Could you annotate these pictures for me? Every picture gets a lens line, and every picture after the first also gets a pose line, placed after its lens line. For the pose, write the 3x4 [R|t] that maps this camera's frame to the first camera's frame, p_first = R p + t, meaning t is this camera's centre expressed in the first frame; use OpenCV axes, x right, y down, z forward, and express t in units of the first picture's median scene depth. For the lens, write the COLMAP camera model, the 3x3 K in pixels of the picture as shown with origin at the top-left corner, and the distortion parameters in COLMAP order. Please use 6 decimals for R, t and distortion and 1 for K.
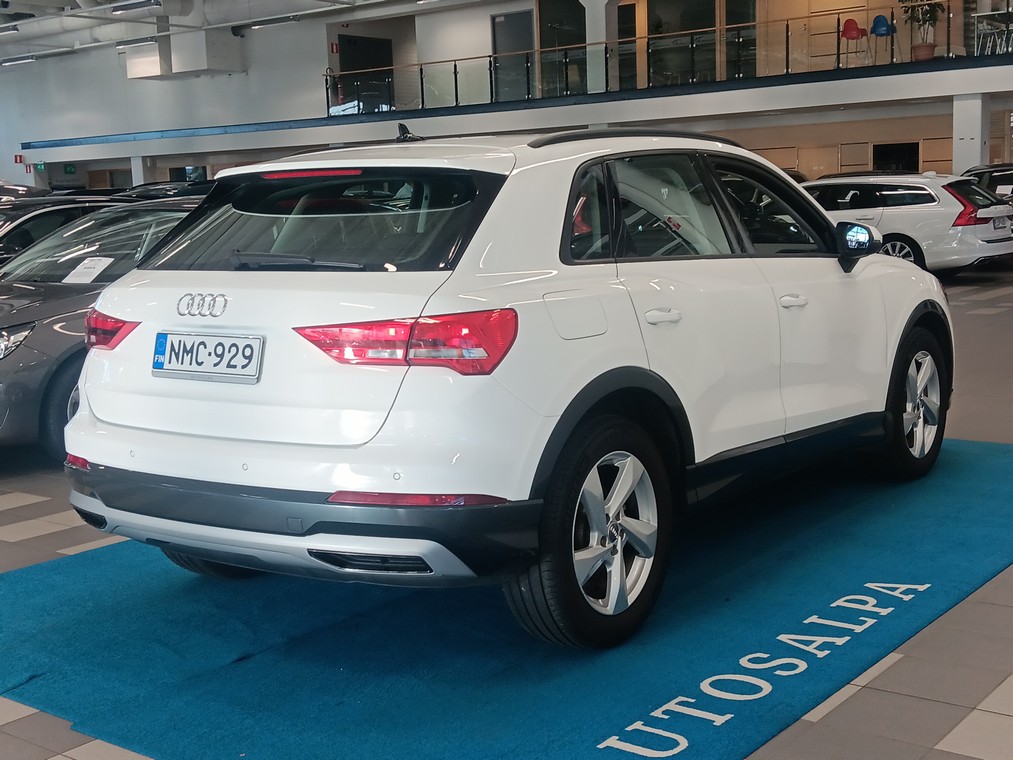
lens RADIAL K [[1362.6, 0, 506.5], [0, 1362.6, 380.0], [0, 0, 1]] dist [0.099304, -0.166677]
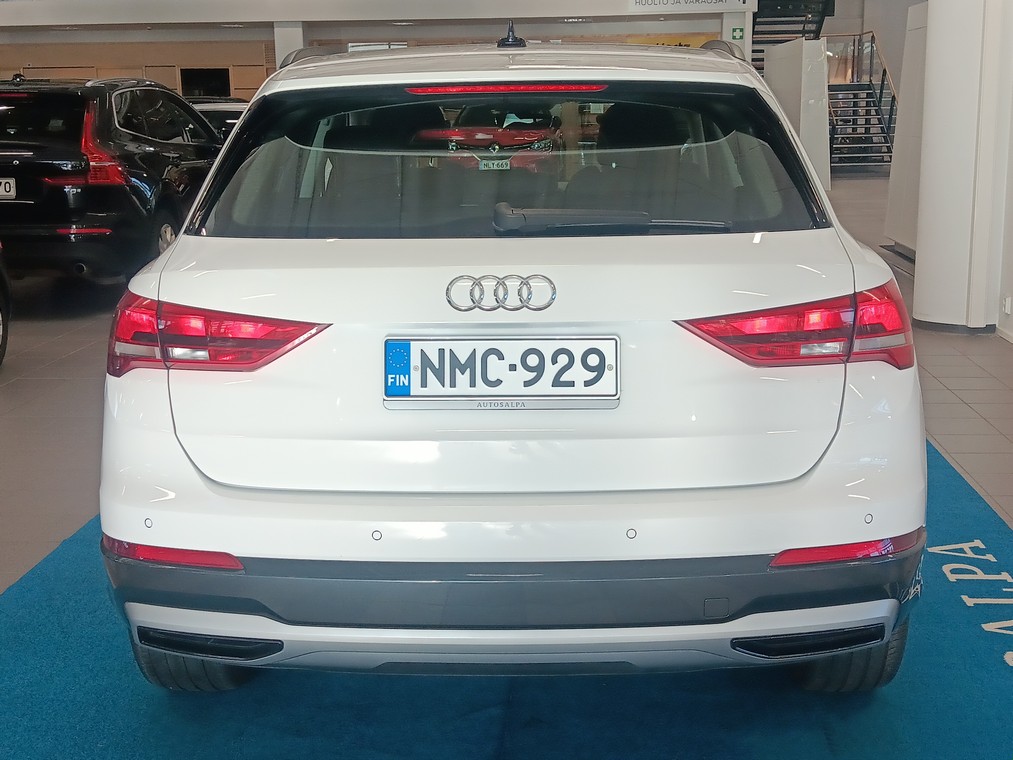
lens RADIAL K [[1362.6, 0, 506.5], [0, 1362.6, 380.0], [0, 0, 1]] dist [0.099304, -0.166677]
pose [[0.818464, -0.088774, 0.567658, -0.580828], [0.058864, 0.995749, 0.070850, -0.058407], [-0.571534, -0.024573, 0.820210, 0.468718]]
